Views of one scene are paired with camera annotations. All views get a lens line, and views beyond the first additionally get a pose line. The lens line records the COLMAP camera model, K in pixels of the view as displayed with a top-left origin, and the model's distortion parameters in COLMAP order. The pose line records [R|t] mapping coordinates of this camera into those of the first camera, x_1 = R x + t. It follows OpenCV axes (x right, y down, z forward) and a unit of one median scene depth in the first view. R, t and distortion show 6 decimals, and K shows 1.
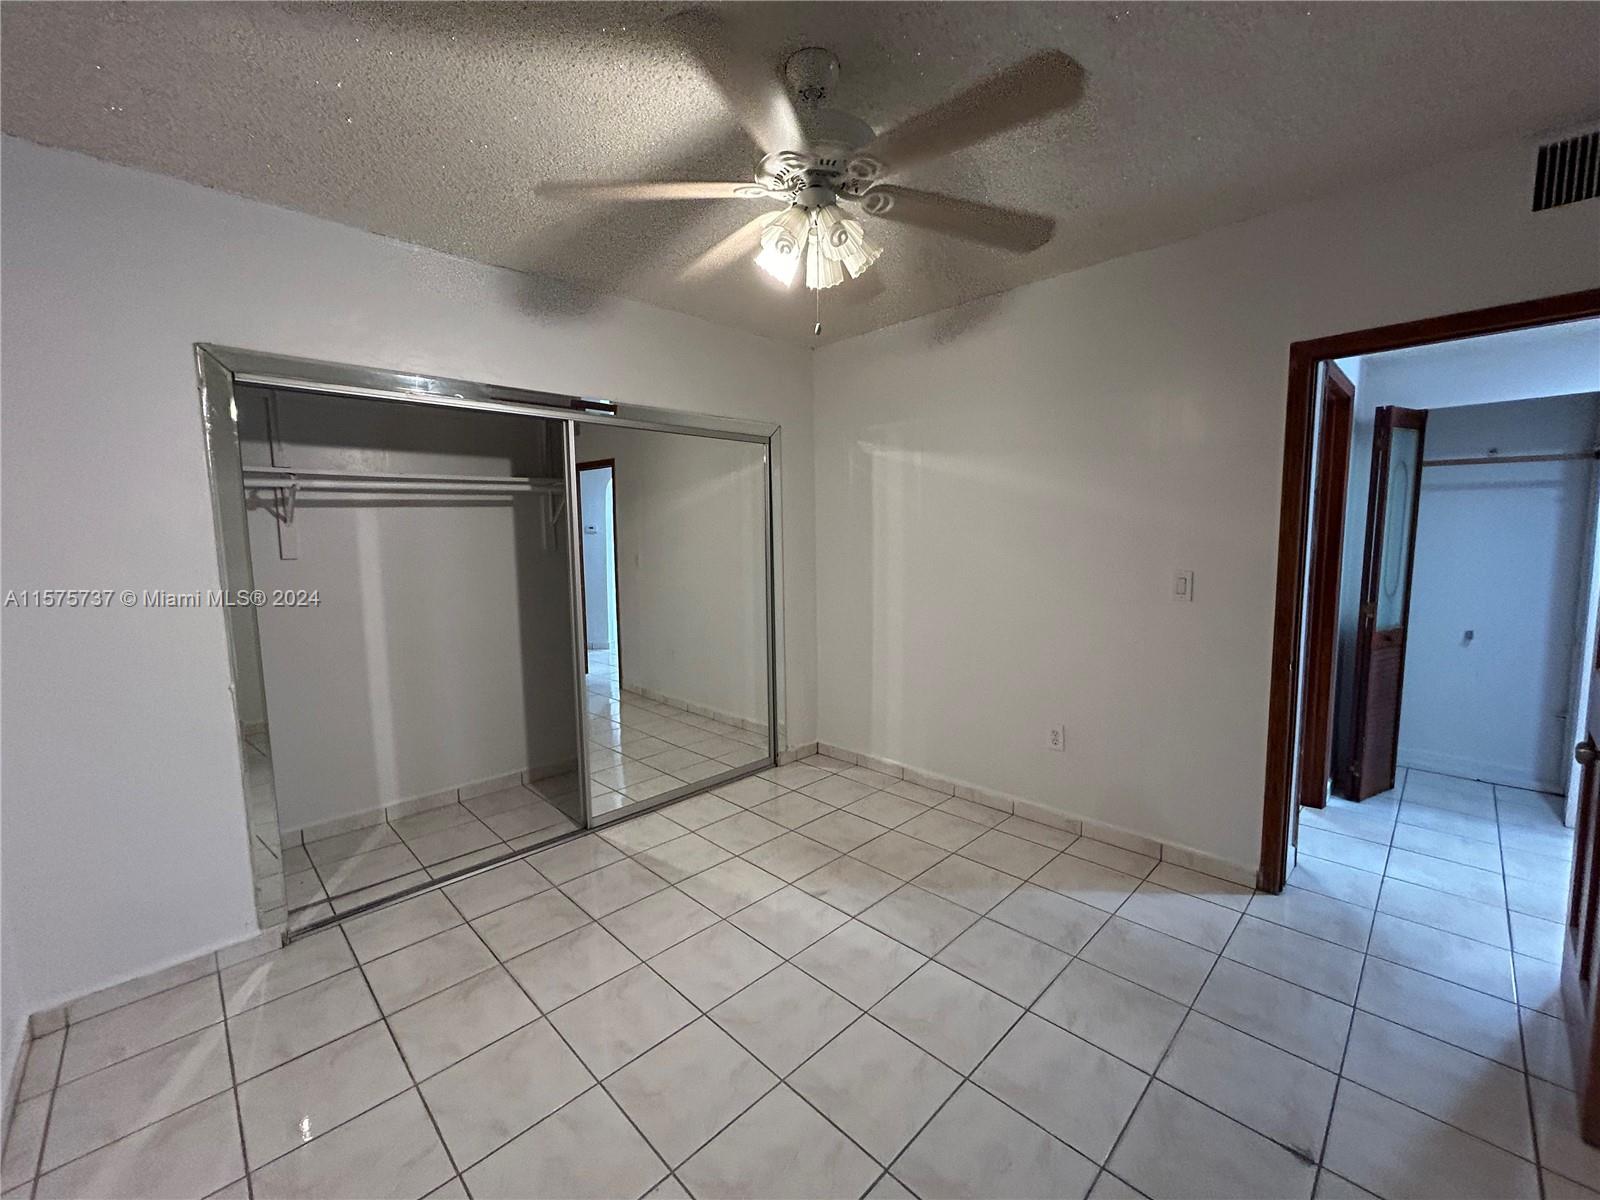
lens RADIAL K [[649.2, 0, 800.0], [0, 649.2, 600.0], [0, 0, 1]] dist [0.000315, 0.000061]
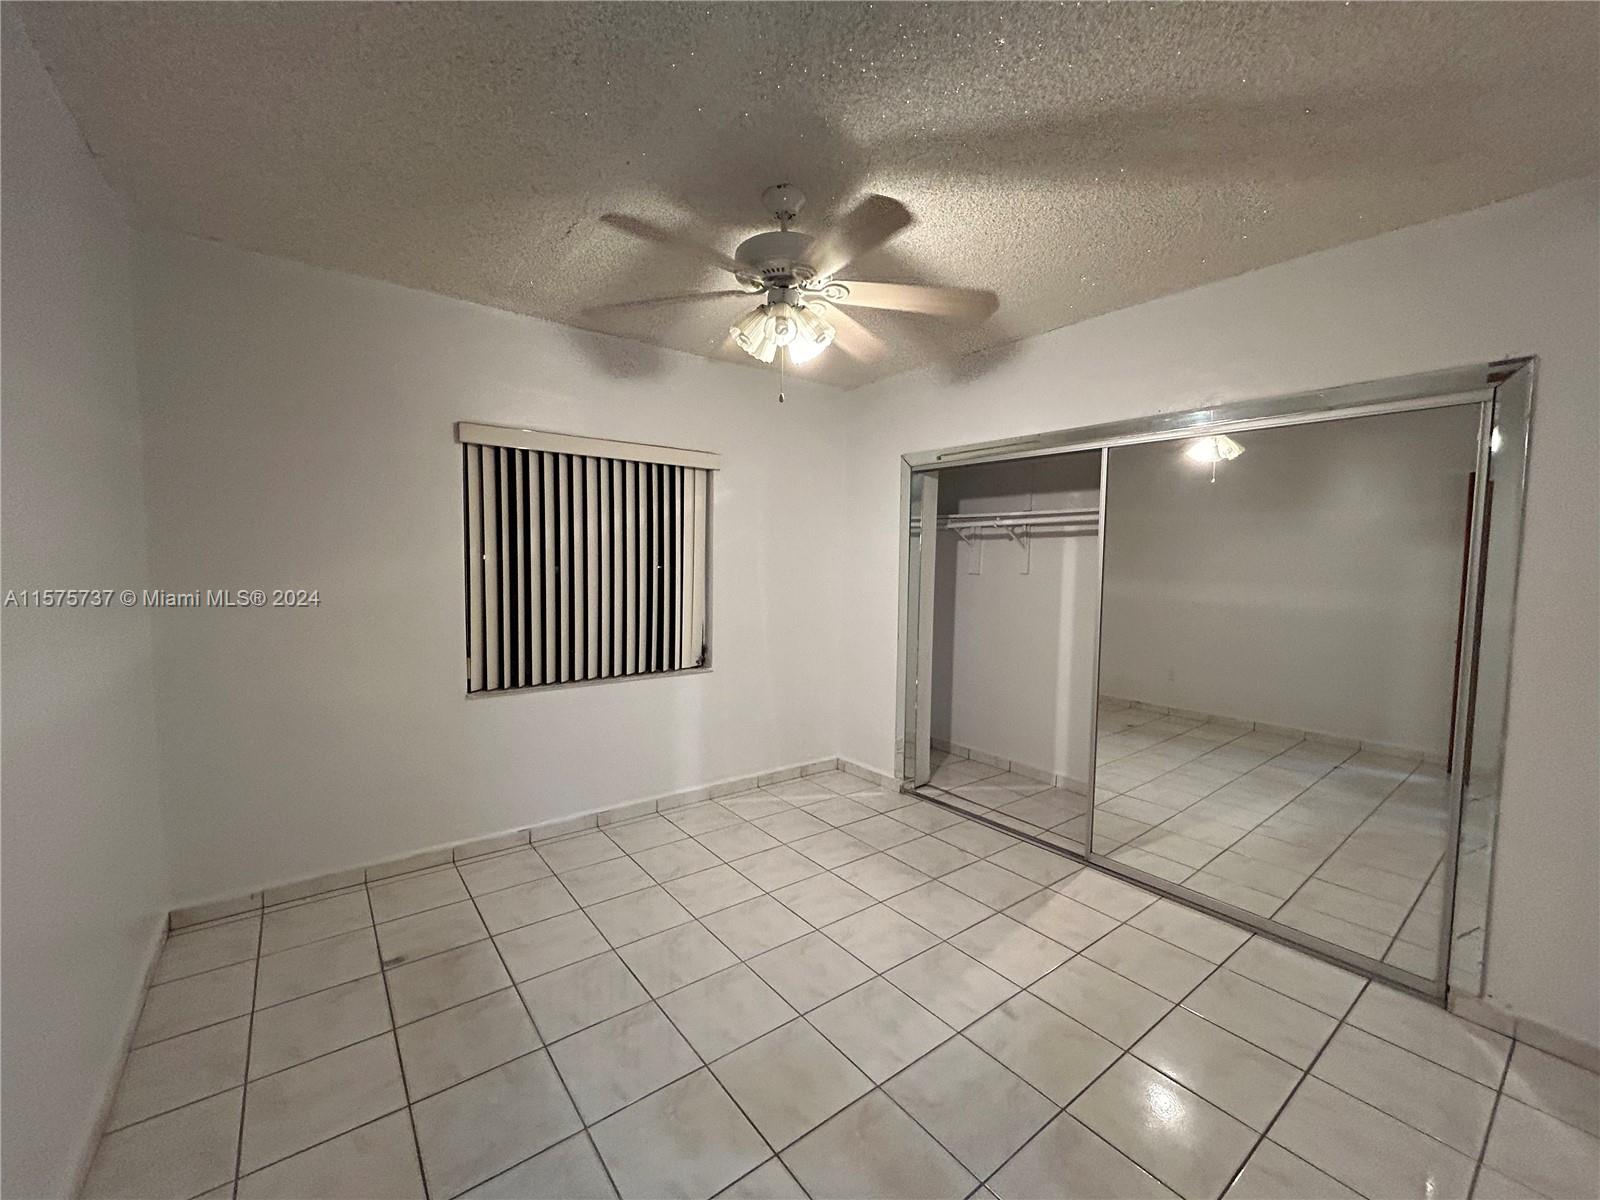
lens RADIAL K [[649.2, 0, 800.0], [0, 649.2, 600.0], [0, 0, 1]] dist [0.000315, 0.000061]
pose [[-0.116242, 0.080210, -0.989977, 0.807760], [-0.120261, 0.988264, 0.094193, -0.093078], [0.985913, 0.130005, -0.105231, 0.761105]]
